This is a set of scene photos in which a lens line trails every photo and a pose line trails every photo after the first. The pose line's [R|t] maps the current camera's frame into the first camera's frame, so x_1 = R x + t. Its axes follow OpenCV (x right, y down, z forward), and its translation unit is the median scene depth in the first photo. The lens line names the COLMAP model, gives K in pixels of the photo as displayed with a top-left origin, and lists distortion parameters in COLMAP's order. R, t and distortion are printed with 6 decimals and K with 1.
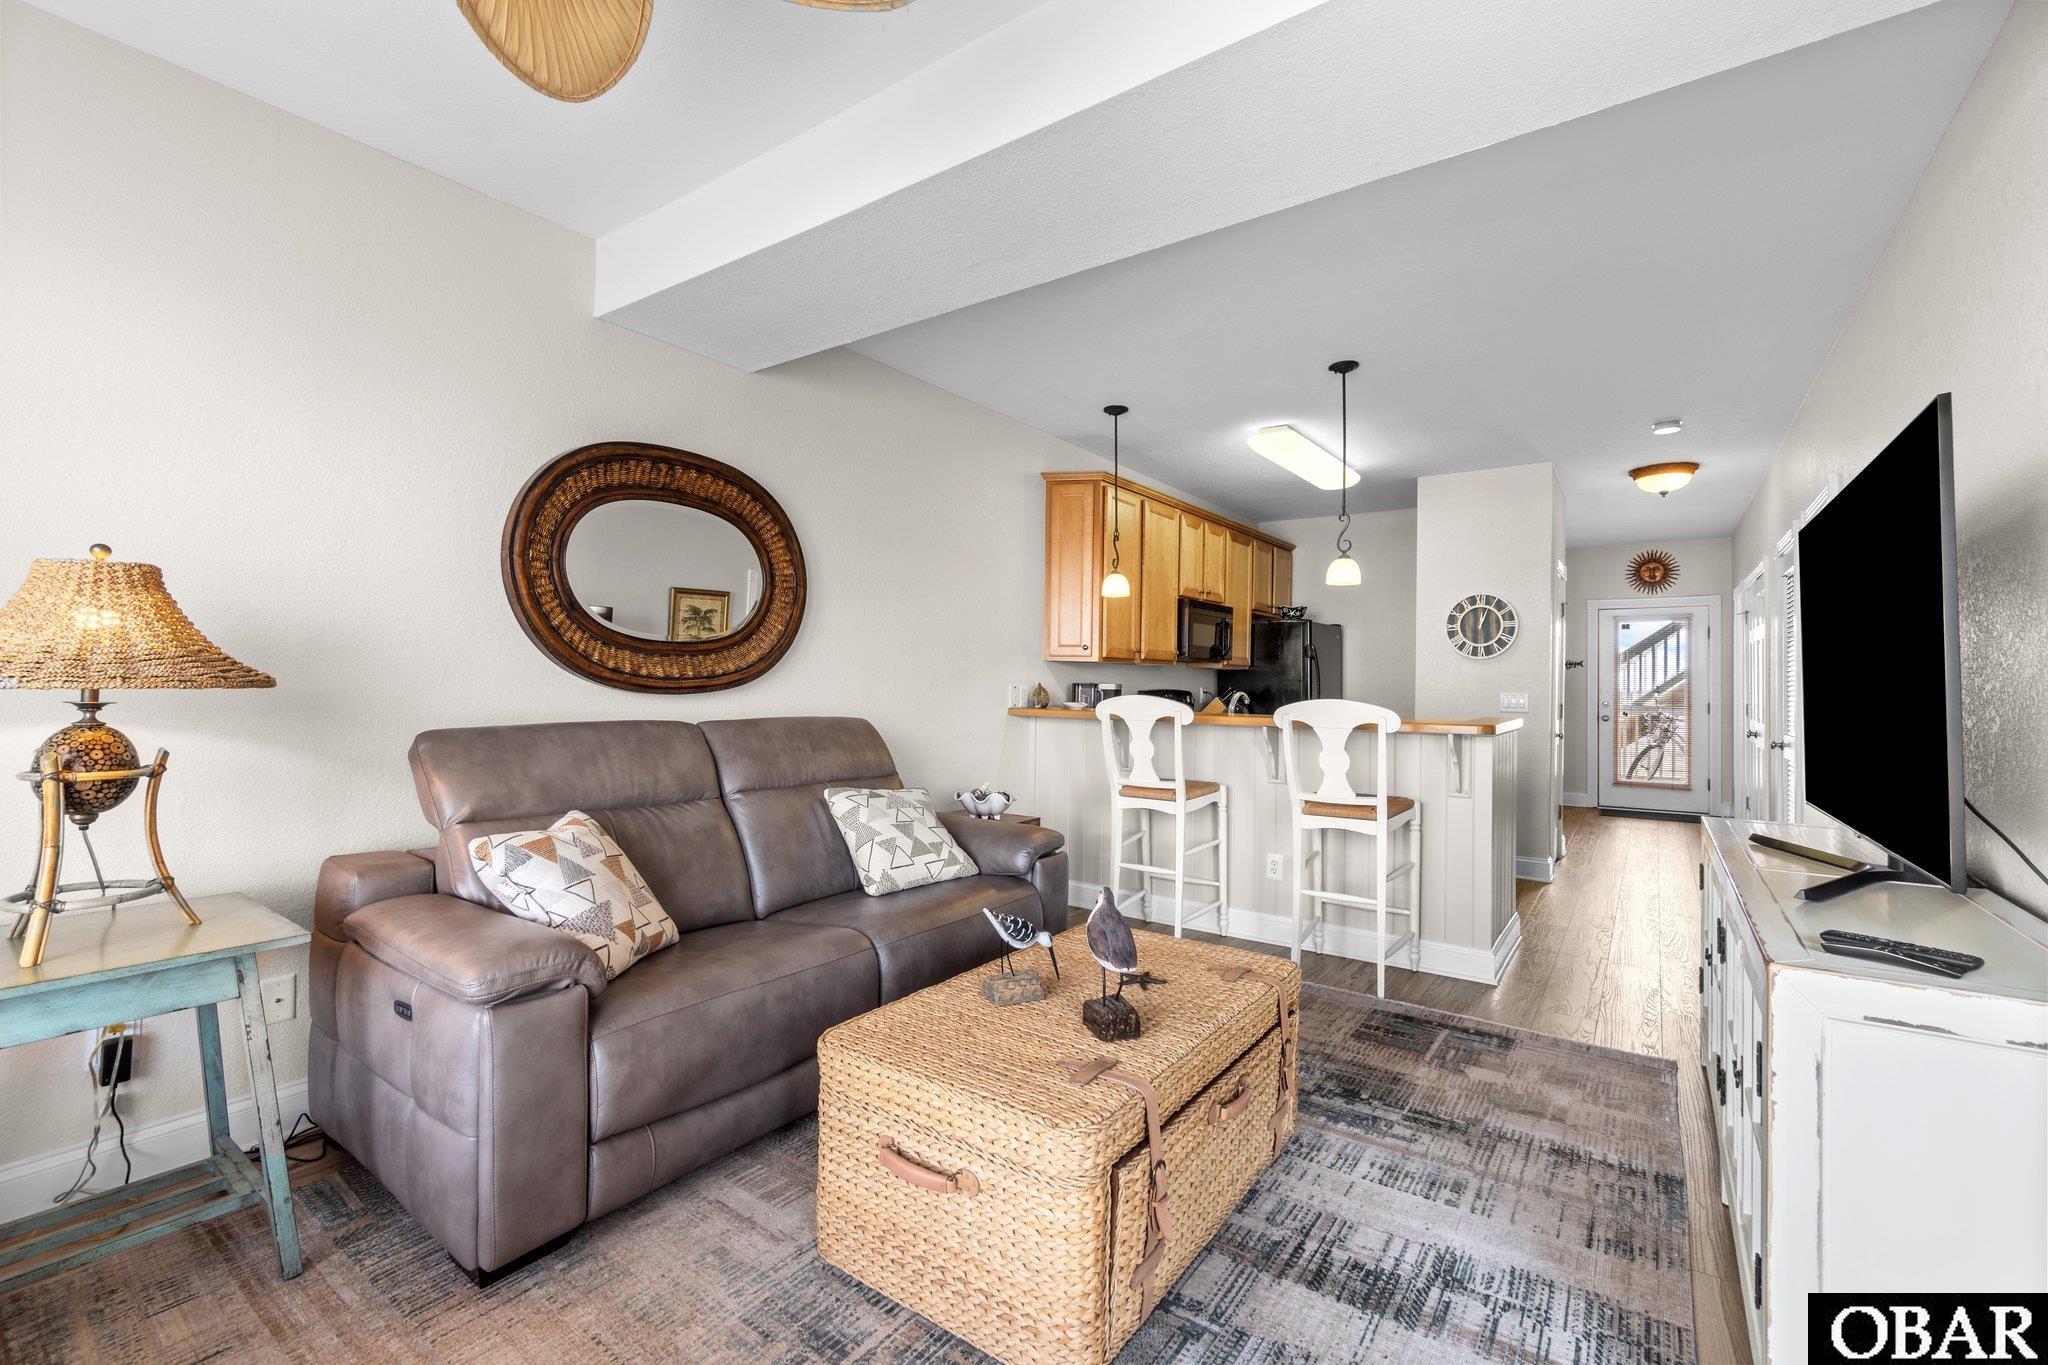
lens RADIAL K [[882.1, 0, 1038.7], [0, 882.1, 669.2], [0, 0, 1]] dist [-0.023995, -0.000526]
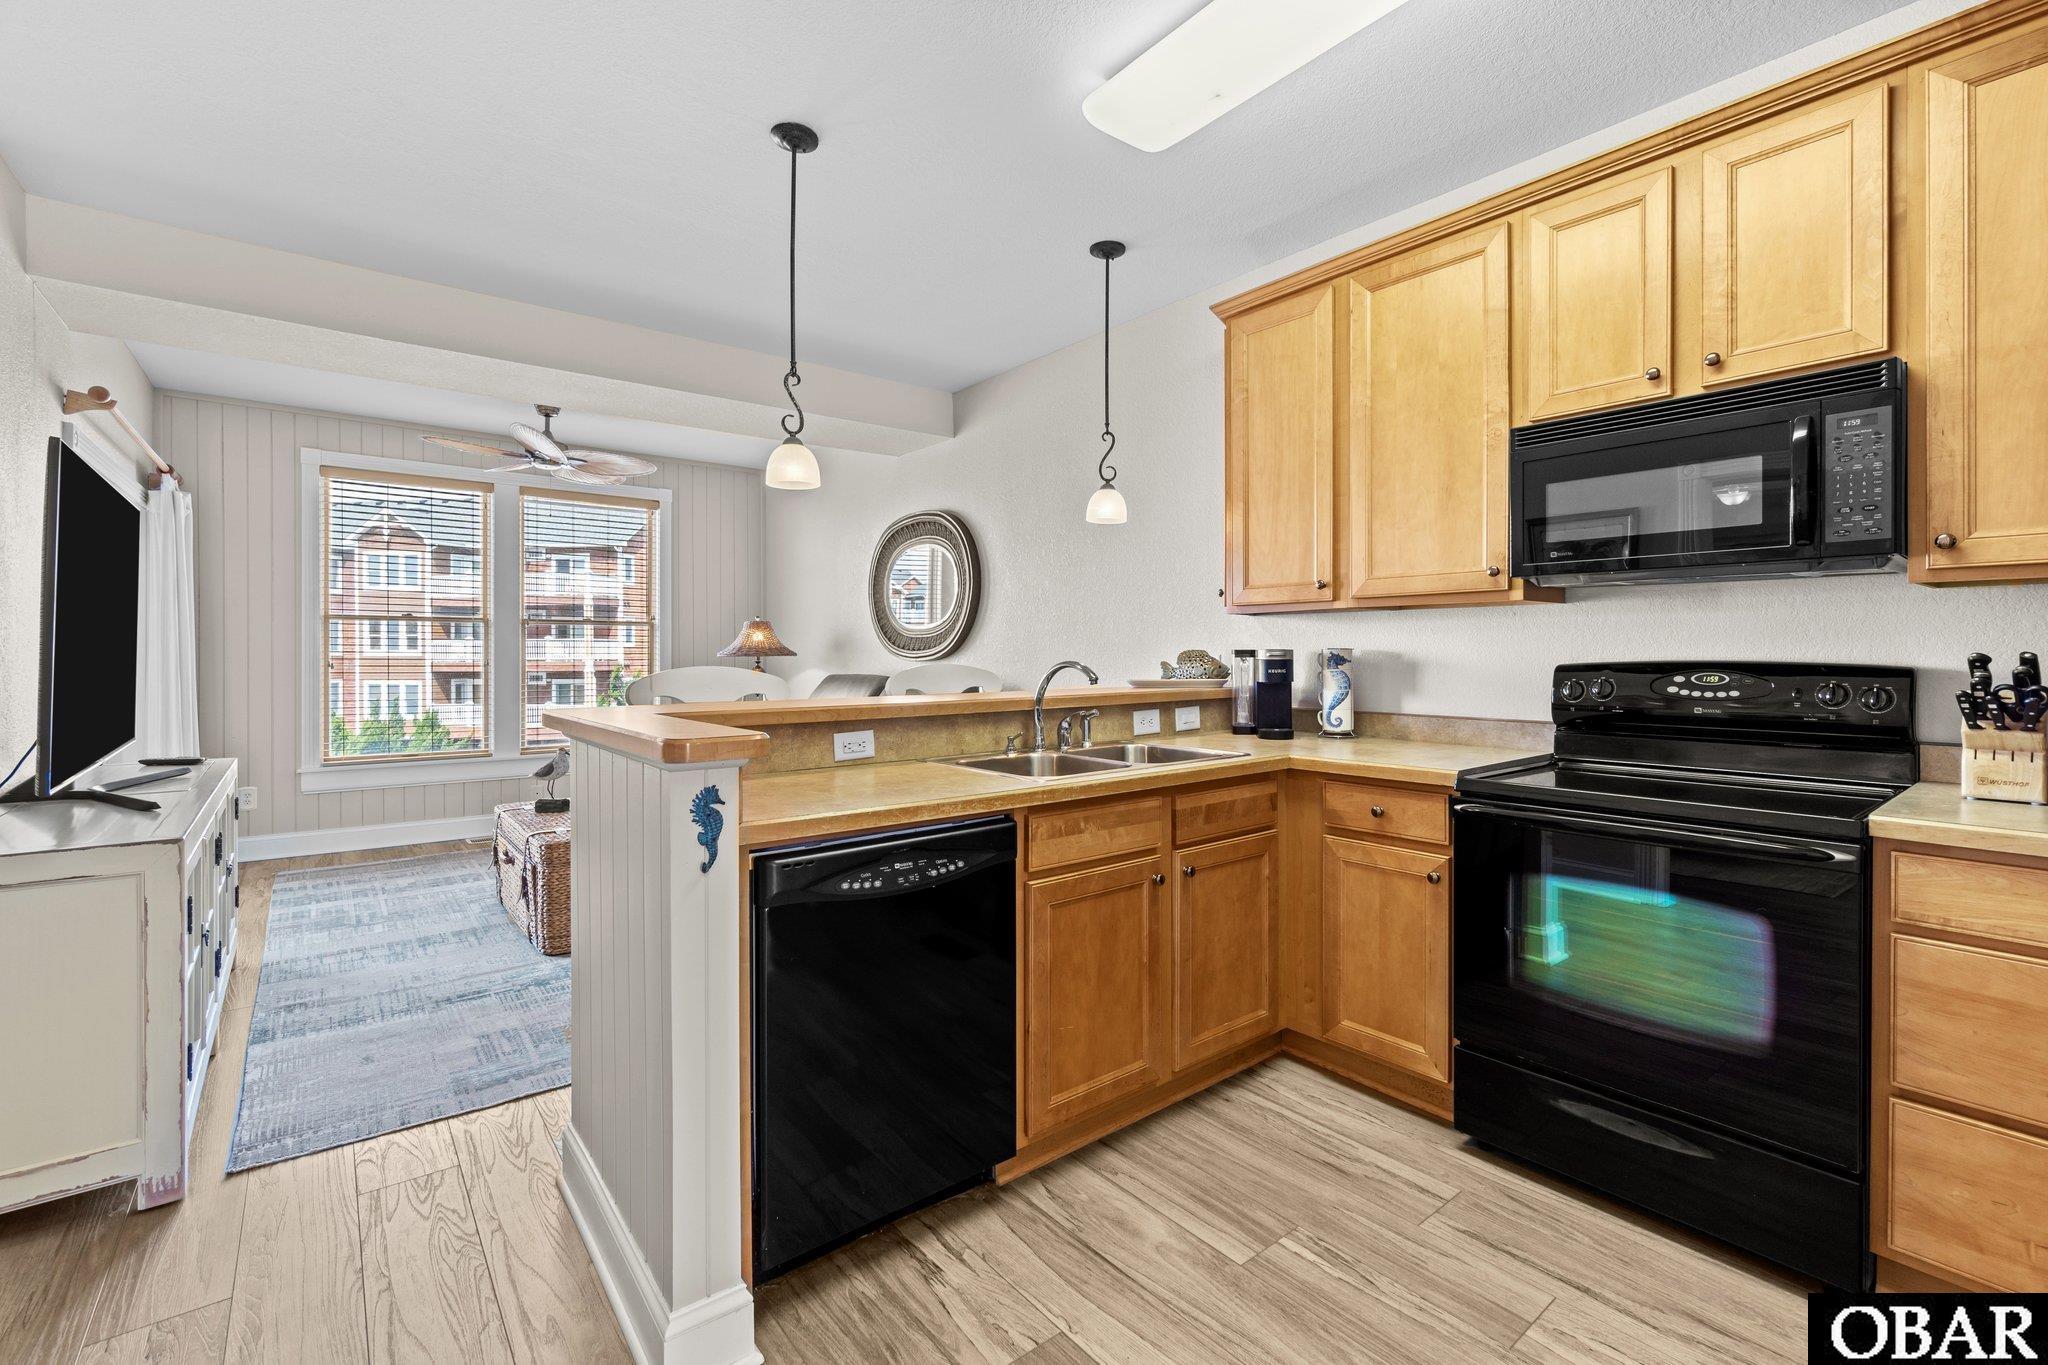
lens RADIAL K [[882.1, 0, 1035.7], [0, 882.1, 661.7], [0, 0, 1]] dist [-0.023995, -0.000526]
pose [[-0.265394, 0.001950, -0.964138, 0.692347], [0.014110, 0.999899, -0.001862, 0.025188], [0.964037, -0.014098, -0.265395, 1.024832]]
